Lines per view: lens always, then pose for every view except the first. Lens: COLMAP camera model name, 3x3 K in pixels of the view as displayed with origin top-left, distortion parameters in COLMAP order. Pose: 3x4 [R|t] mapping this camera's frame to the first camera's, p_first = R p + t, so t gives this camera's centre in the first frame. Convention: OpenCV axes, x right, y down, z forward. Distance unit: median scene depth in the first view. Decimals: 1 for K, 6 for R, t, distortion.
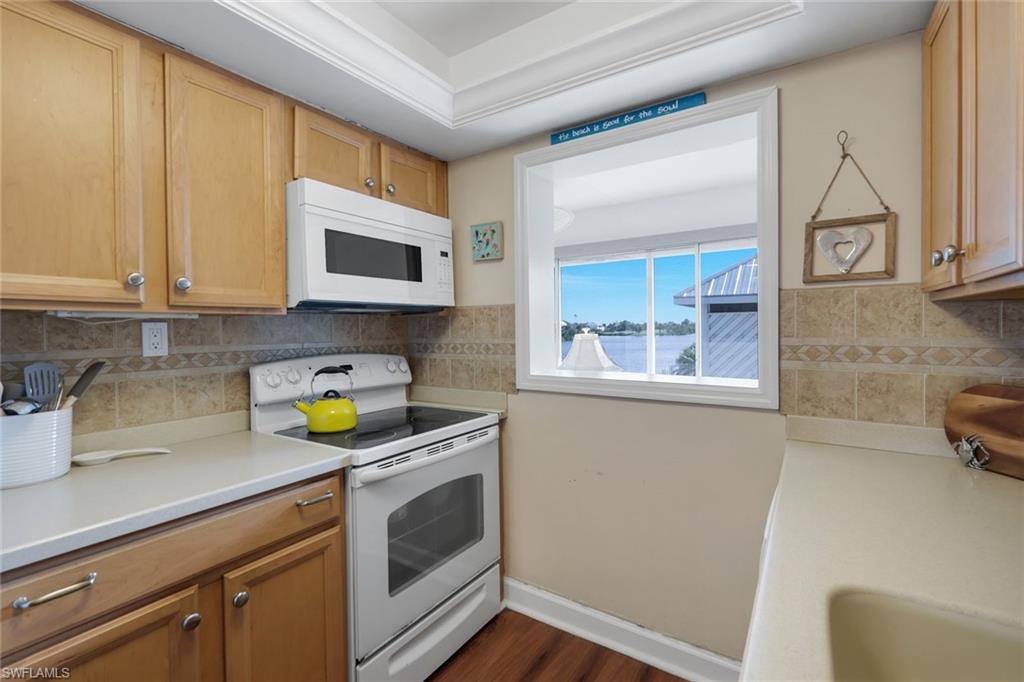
lens RADIAL K [[449.7, 0, 508.7], [0, 449.7, 333.8], [0, 0, 1]] dist [0.002481, -0.000892]
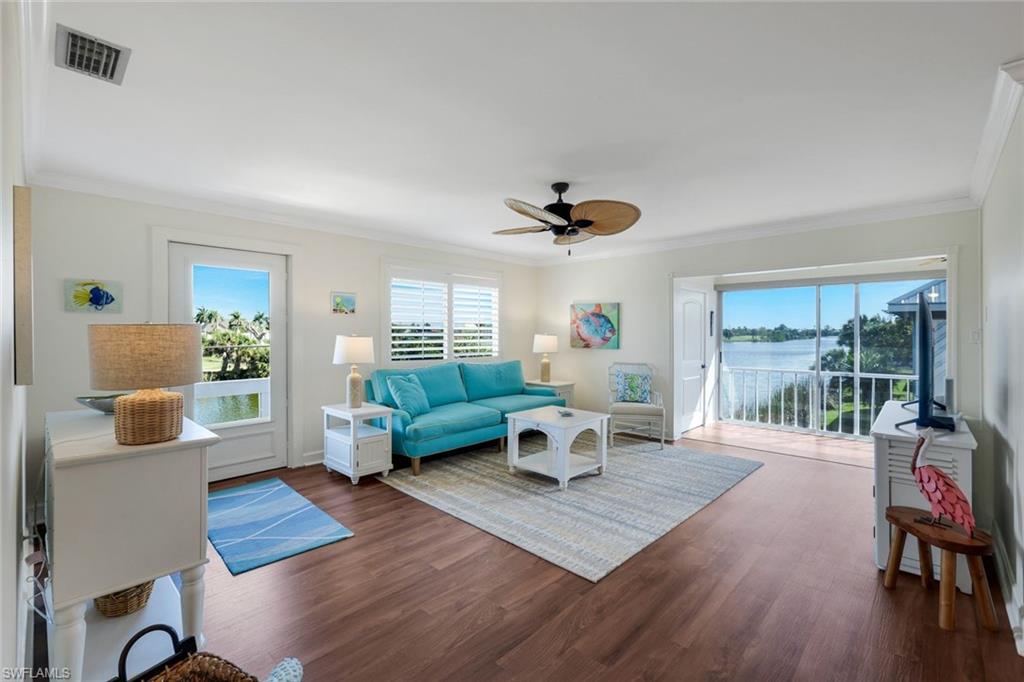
lens RADIAL K [[449.7, 0, 513.9], [0, 449.7, 335.0], [0, 0, 1]] dist [0.002481, -0.000892]
pose [[0.986688, 0.010769, -0.162267, -2.388443], [-0.011742, 0.999918, -0.005040, 0.023342], [0.162199, 0.006878, 0.986734, -1.058135]]
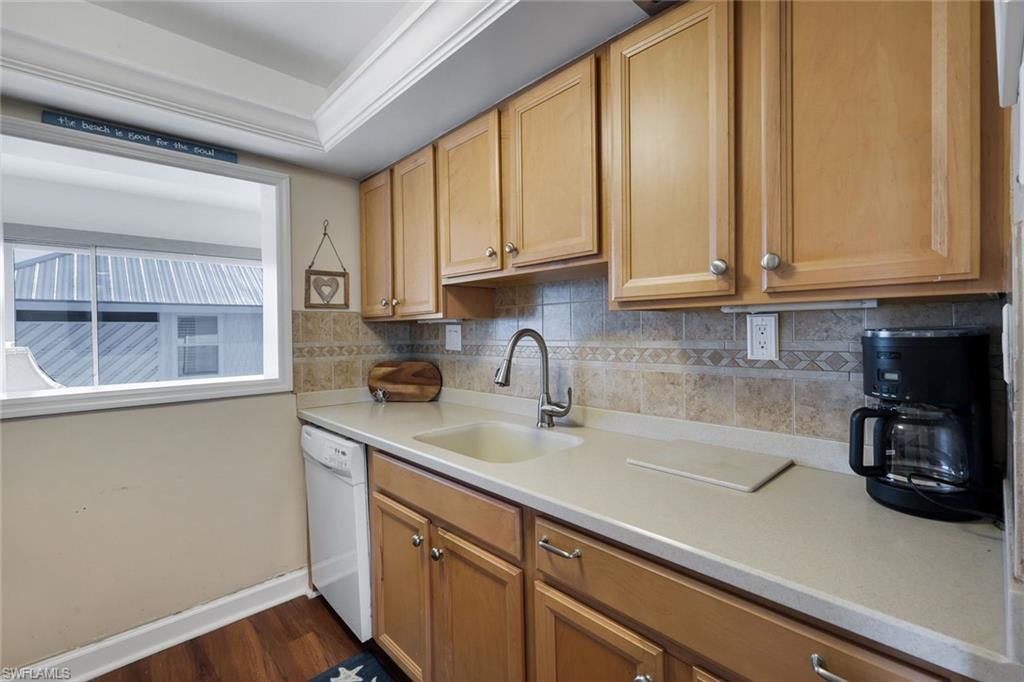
lens RADIAL K [[449.7, 0, 500.9], [0, 449.7, 334.2], [0, 0, 1]] dist [0.002481, -0.000892]
pose [[0.246773, 0.000118, 0.969073, -0.635135], [0.024401, 0.999682, -0.006335, 0.006184], [-0.968766, 0.025210, 0.246691, -0.039937]]
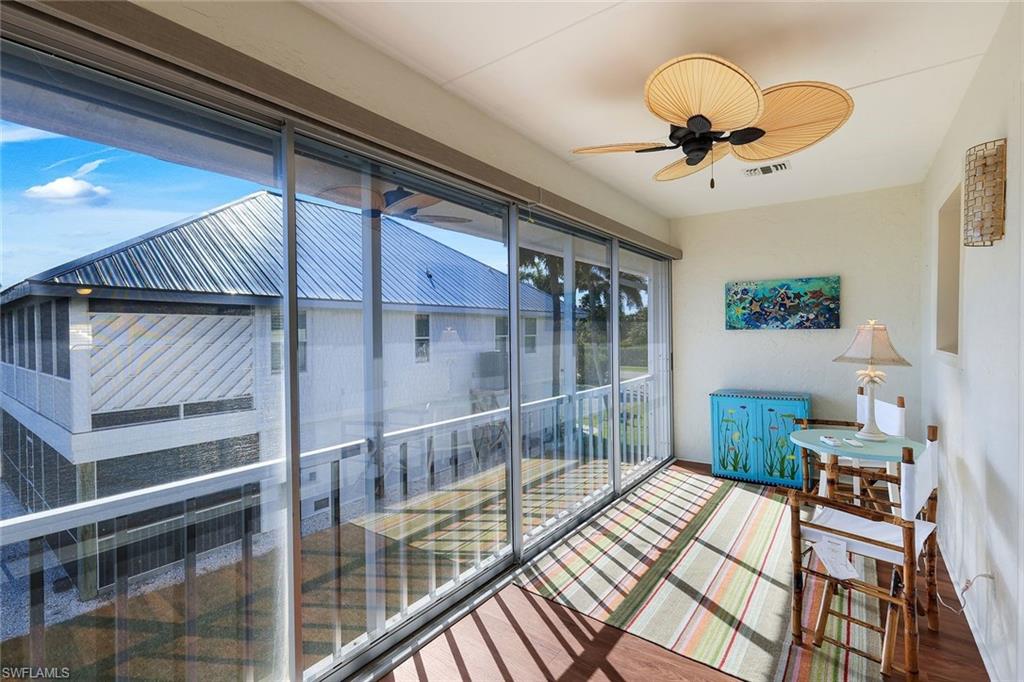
lens RADIAL K [[449.7, 0, 507.9], [0, 449.7, 335.9], [0, 0, 1]] dist [0.002481, -0.000892]
pose [[0.064157, 0.002572, 0.997937, -1.355885], [0.020788, 0.999776, -0.003914, 0.019835], [-0.997723, 0.020996, 0.064089, 2.851300]]
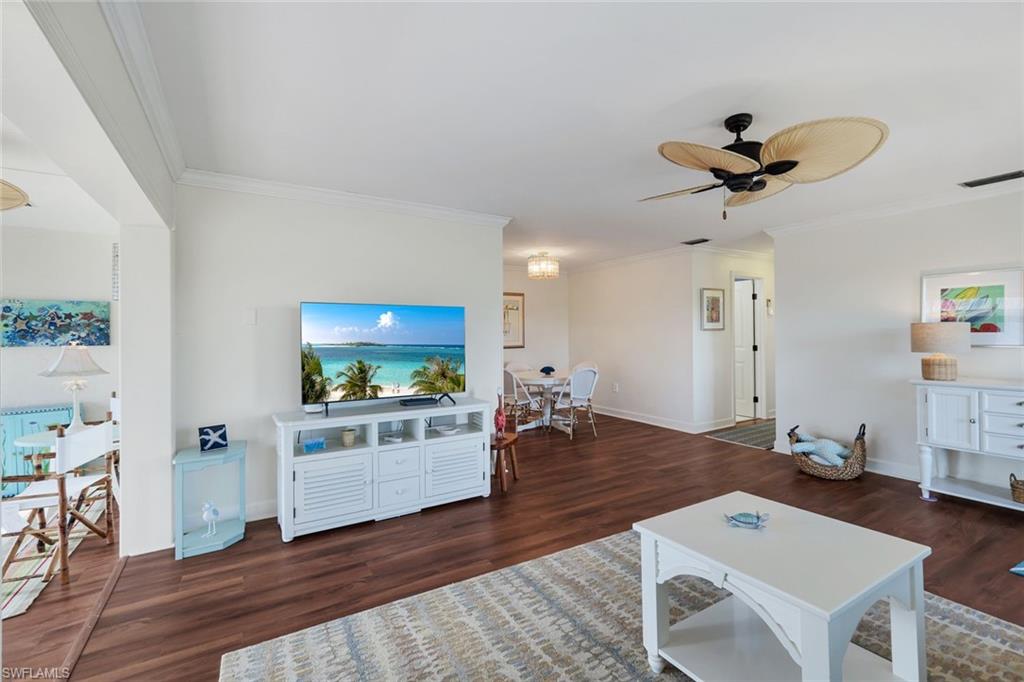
lens RADIAL K [[449.7, 0, 511.3], [0, 449.7, 334.3], [0, 0, 1]] dist [0.002481, -0.000892]
pose [[-0.904449, 0.018899, 0.426164, -2.467825], [0.025361, 0.999633, 0.009492, -0.025448], [-0.425828, 0.019393, -0.904596, 2.757943]]
